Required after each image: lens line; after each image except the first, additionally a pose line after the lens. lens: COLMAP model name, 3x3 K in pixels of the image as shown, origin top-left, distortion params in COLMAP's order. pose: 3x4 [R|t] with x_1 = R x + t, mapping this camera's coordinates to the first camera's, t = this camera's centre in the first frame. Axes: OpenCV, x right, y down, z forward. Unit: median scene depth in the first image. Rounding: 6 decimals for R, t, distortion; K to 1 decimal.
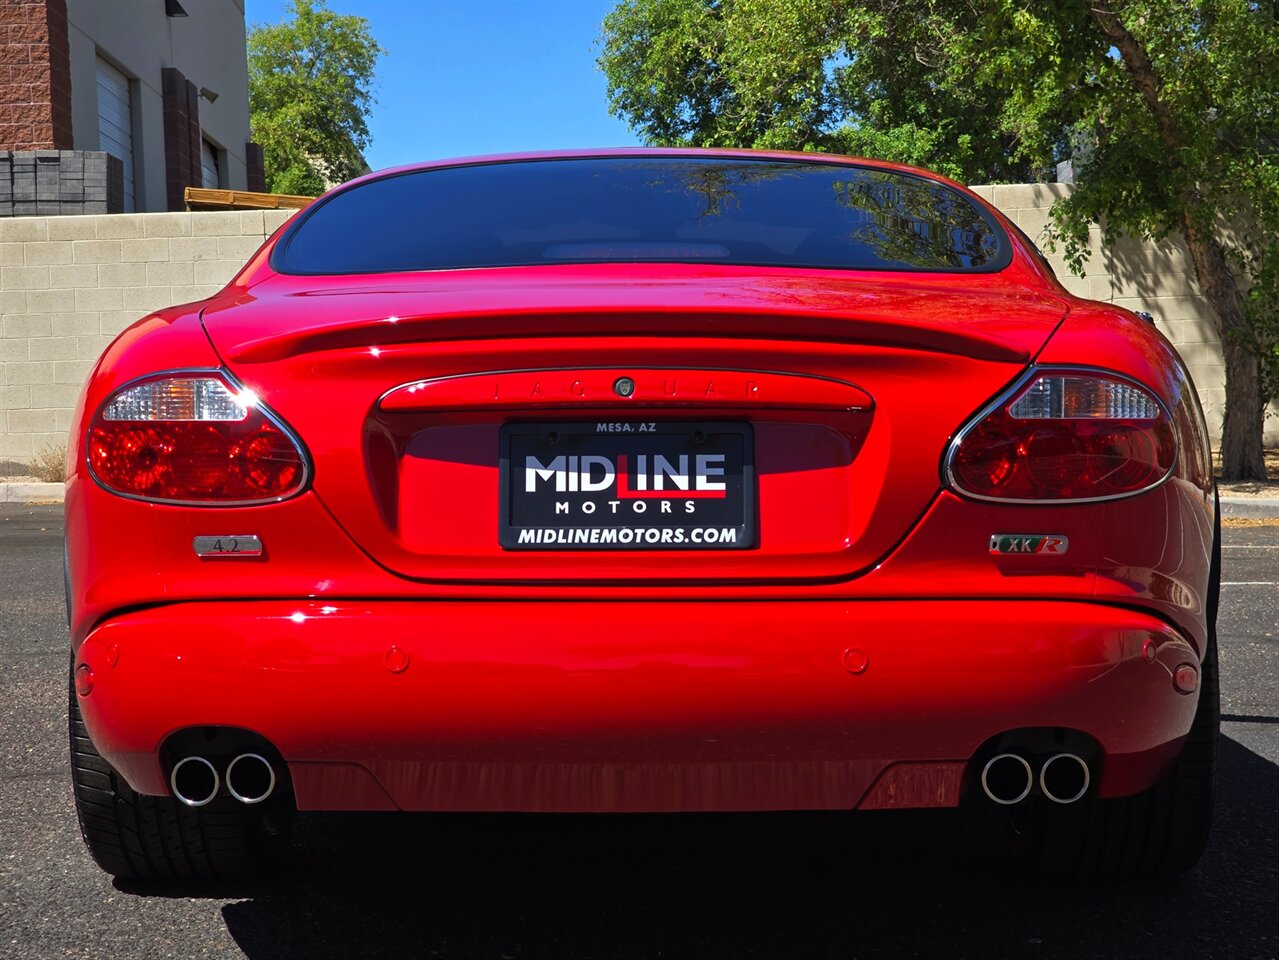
lens RADIAL K [[2526.2, 0, 639.5], [0, 2526.2, 480.0], [0, 0, 1]] dist [0.056903, 0.172683]
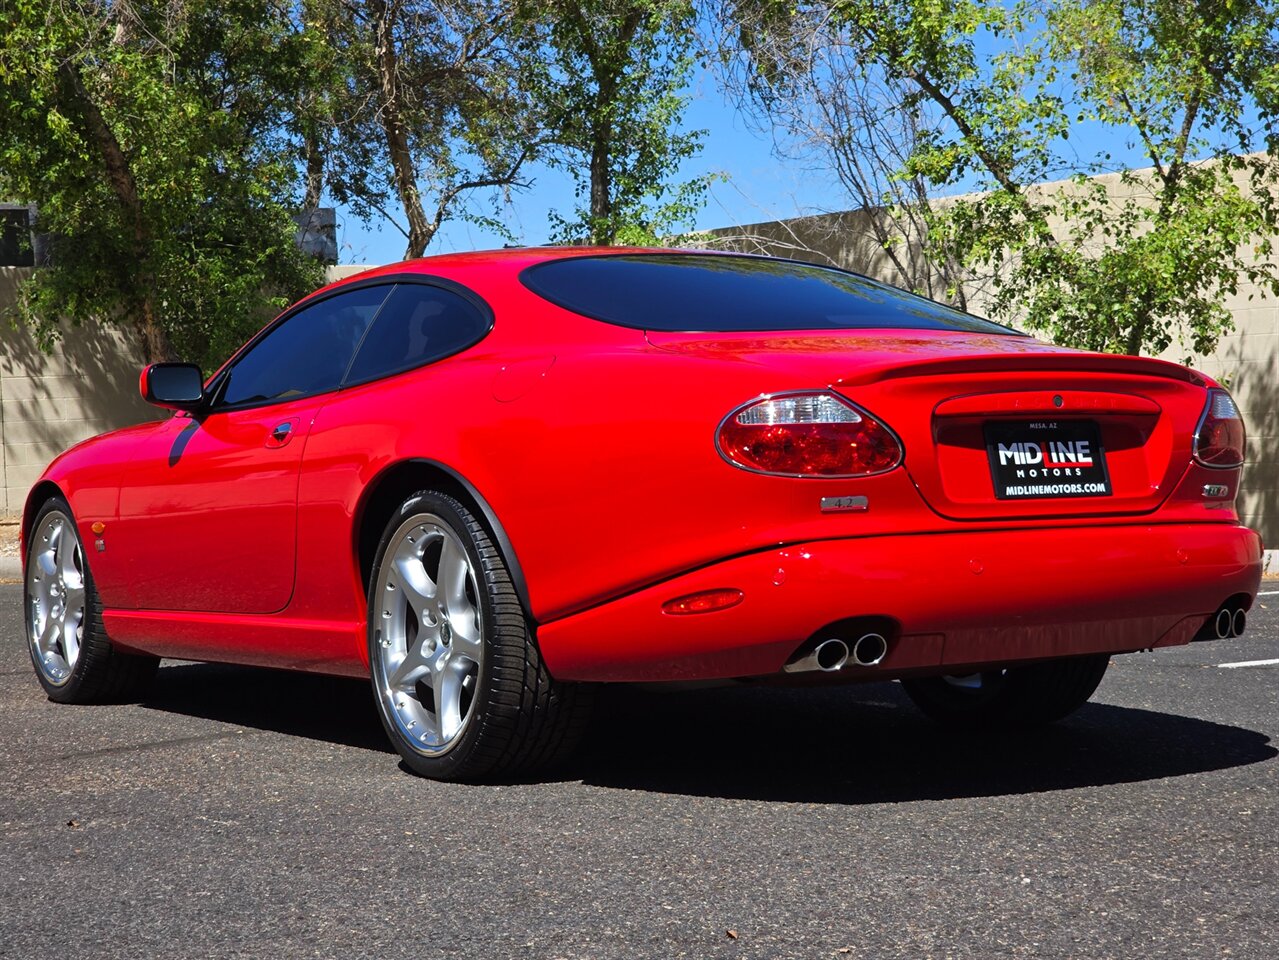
lens RADIAL K [[2523.0, 0, 630.2], [0, 2523.0, 477.2], [0, 0, 1]] dist [0.010863, 0.461933]
pose [[0.869978, -0.022695, 0.492568, -1.076219], [0.039777, 0.998915, -0.024230, 0.043335], [-0.491484, 0.040672, 0.869936, -0.326199]]
